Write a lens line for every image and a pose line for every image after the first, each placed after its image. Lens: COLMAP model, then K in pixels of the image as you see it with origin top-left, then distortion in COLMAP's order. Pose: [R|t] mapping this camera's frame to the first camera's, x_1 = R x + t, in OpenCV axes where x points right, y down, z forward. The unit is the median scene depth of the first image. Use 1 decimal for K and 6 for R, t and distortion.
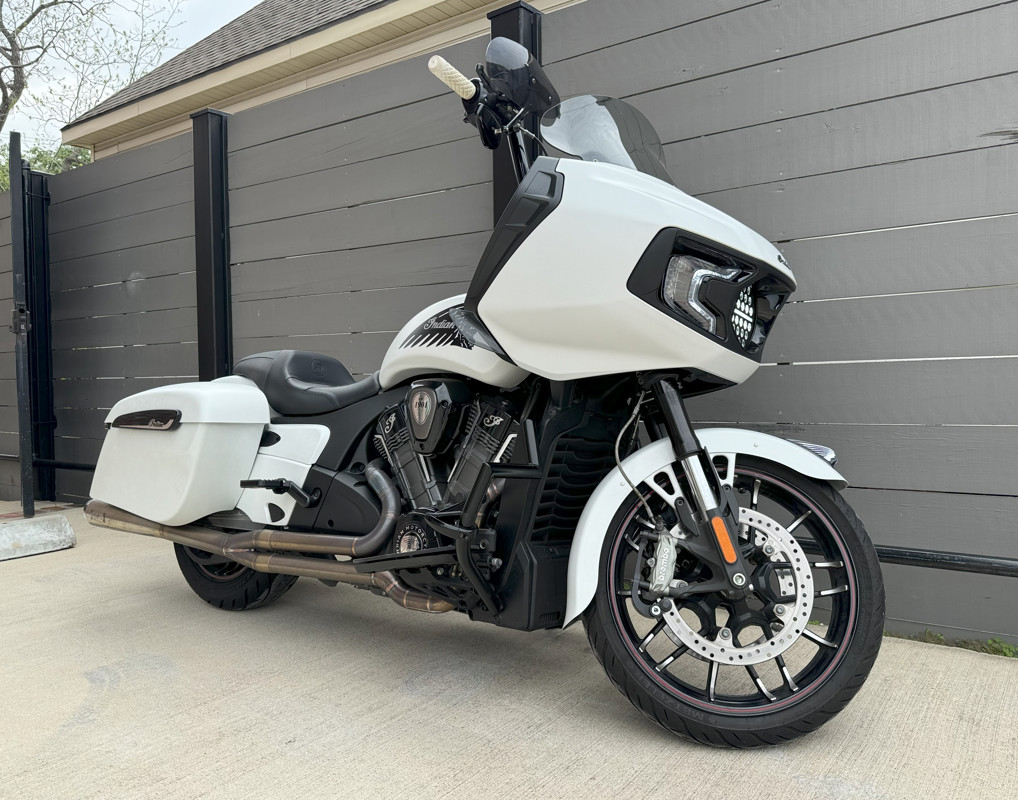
lens RADIAL K [[821.5, 0, 511.6], [0, 821.5, 387.0], [0, 0, 1]] dist [0.073980, -0.101252]
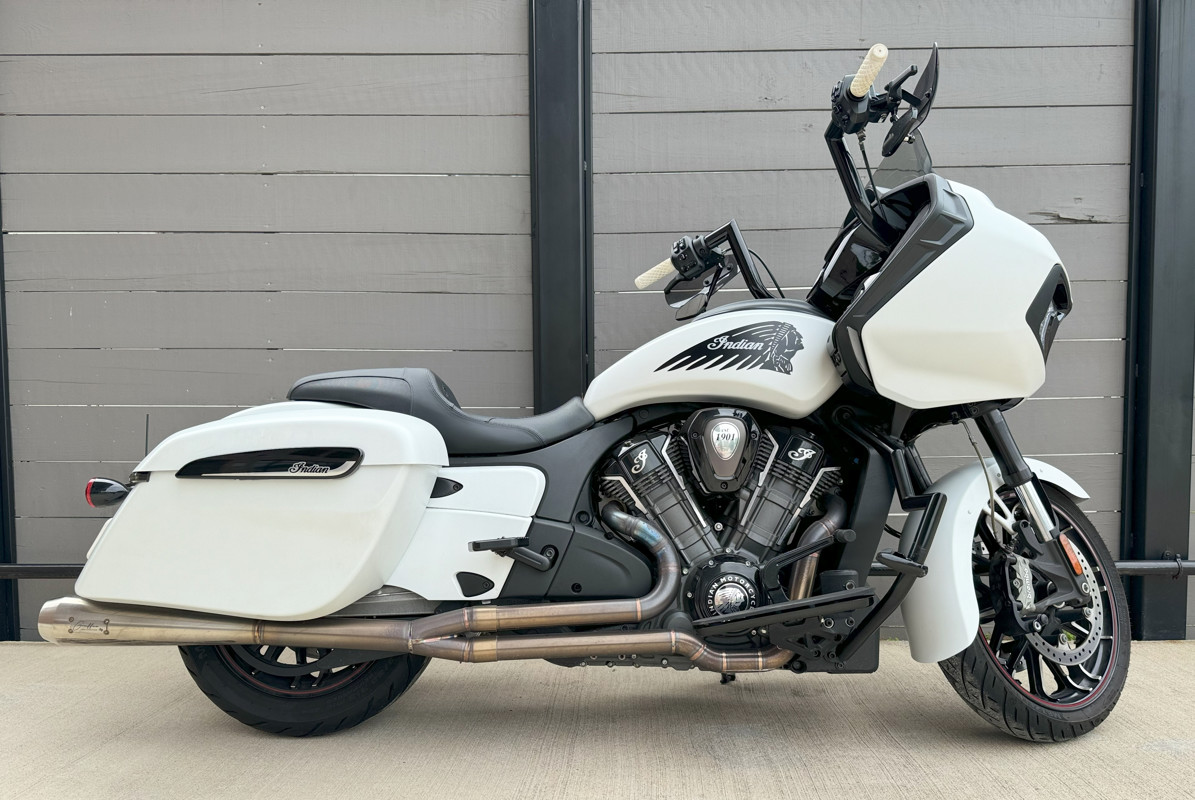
lens RADIAL K [[875.8, 0, 628.3], [0, 875.8, 474.2], [0, 0, 1]] dist [0.024707, -0.003163]
pose [[0.815242, -0.022542, 0.578681, -0.786038], [0.002185, 0.999355, 0.035851, 0.029743], [-0.579116, -0.027963, 0.814766, 0.338495]]
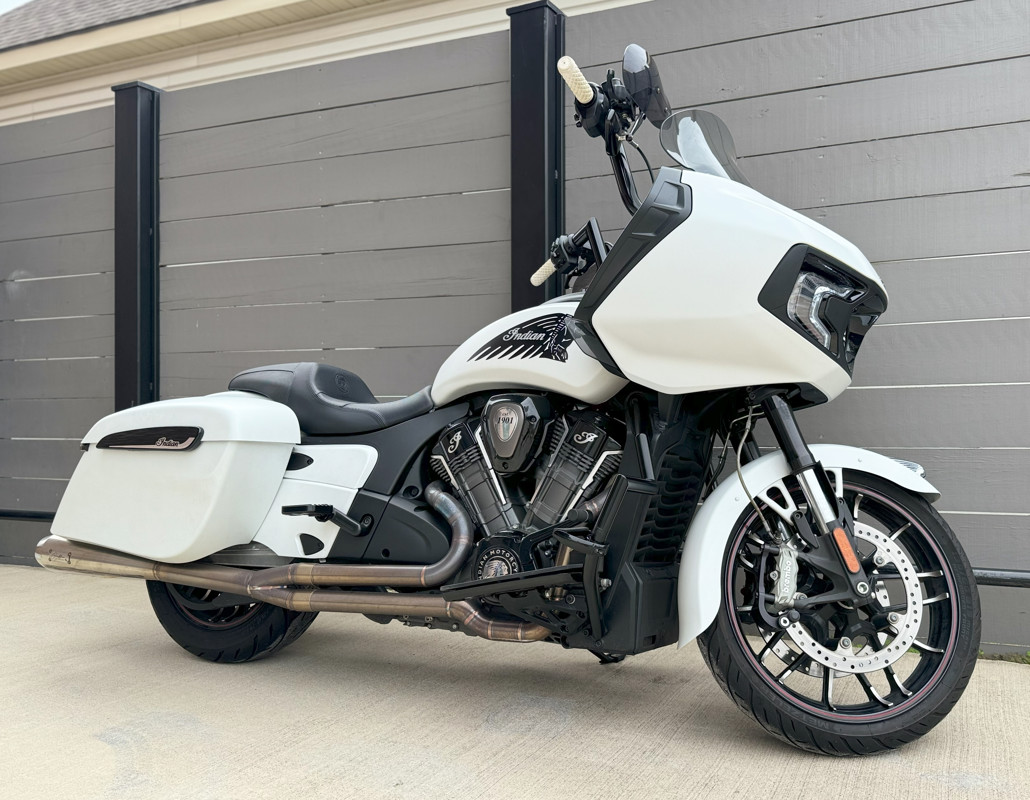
lens RADIAL K [[932.4, 0, 582.1], [0, 932.4, 400.5], [0, 0, 1]] dist [0.086110, -0.126262]
pose [[0.976294, 0.015309, 0.215904, -0.276183], [-0.008832, 0.999482, -0.030932, 0.033461], [-0.216266, 0.028292, 0.975924, -0.060675]]
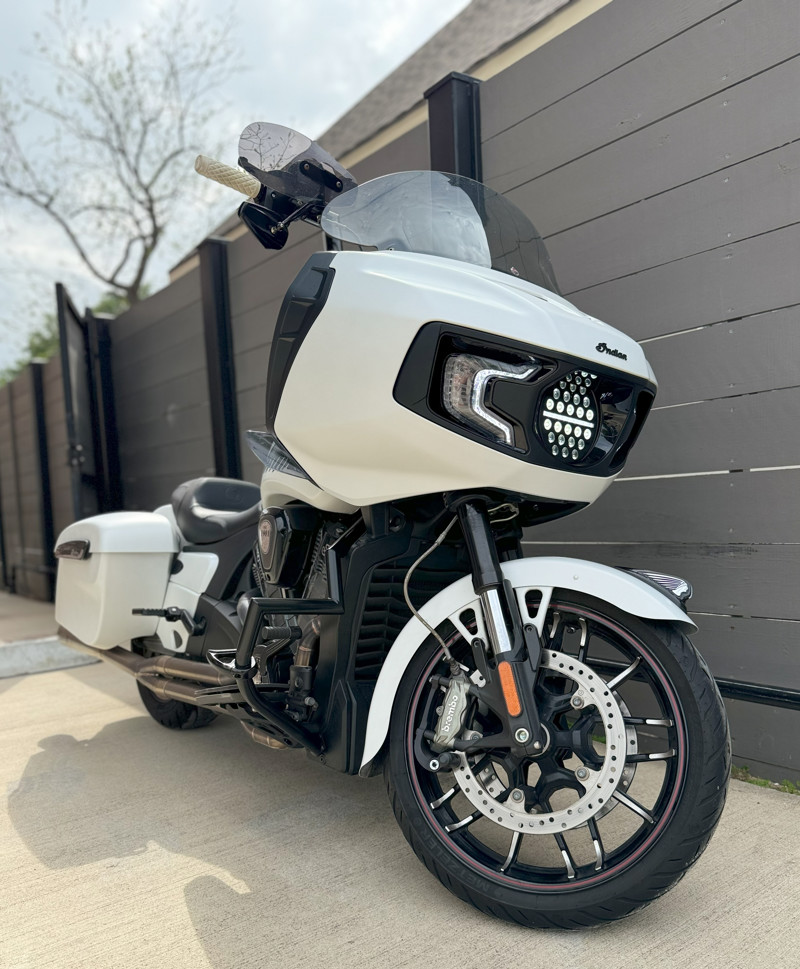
lens RADIAL K [[827.6, 0, 399.8], [0, 827.6, 564.2], [0, 0, 1]] dist [0.069755, -0.002491]
pose [[0.954110, -0.005881, -0.299400, 0.354531], [0.028004, 0.997178, 0.069655, -0.005877], [0.298145, -0.074842, 0.951582, 0.138786]]
